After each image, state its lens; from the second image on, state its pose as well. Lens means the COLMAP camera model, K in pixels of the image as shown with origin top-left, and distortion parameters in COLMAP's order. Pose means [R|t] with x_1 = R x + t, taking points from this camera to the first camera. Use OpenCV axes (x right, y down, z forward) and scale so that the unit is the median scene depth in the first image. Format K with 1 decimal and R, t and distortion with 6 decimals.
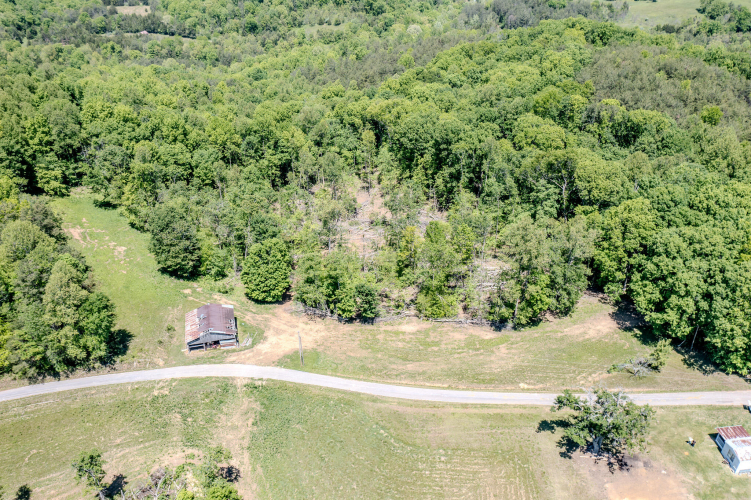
lens RADIAL K [[599.0, 0, 371.6], [0, 599.0, 245.2], [0, 0, 1]] dist [-0.005047, 0.006277]
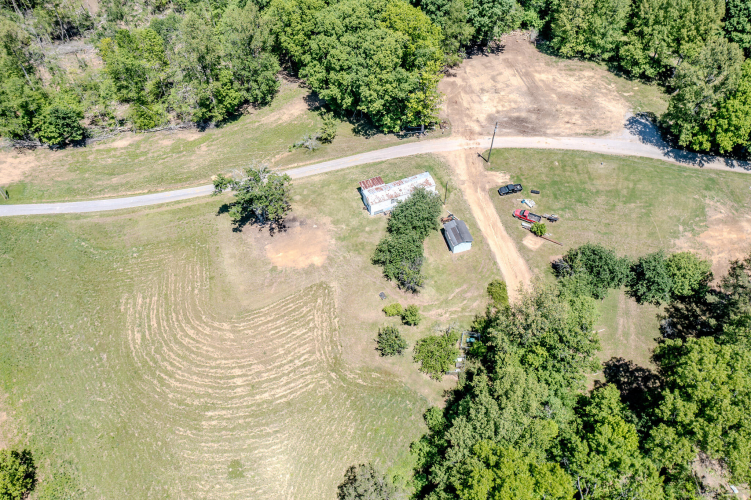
lens RADIAL K [[599.0, 0, 371.0], [0, 599.0, 246.4], [0, 0, 1]] dist [-0.005047, 0.006277]
pose [[0.961133, -0.210353, 0.178817, 0.272676], [0.142557, 0.932783, 0.331050, 0.026917], [-0.236435, -0.292692, 0.926515, -0.106831]]
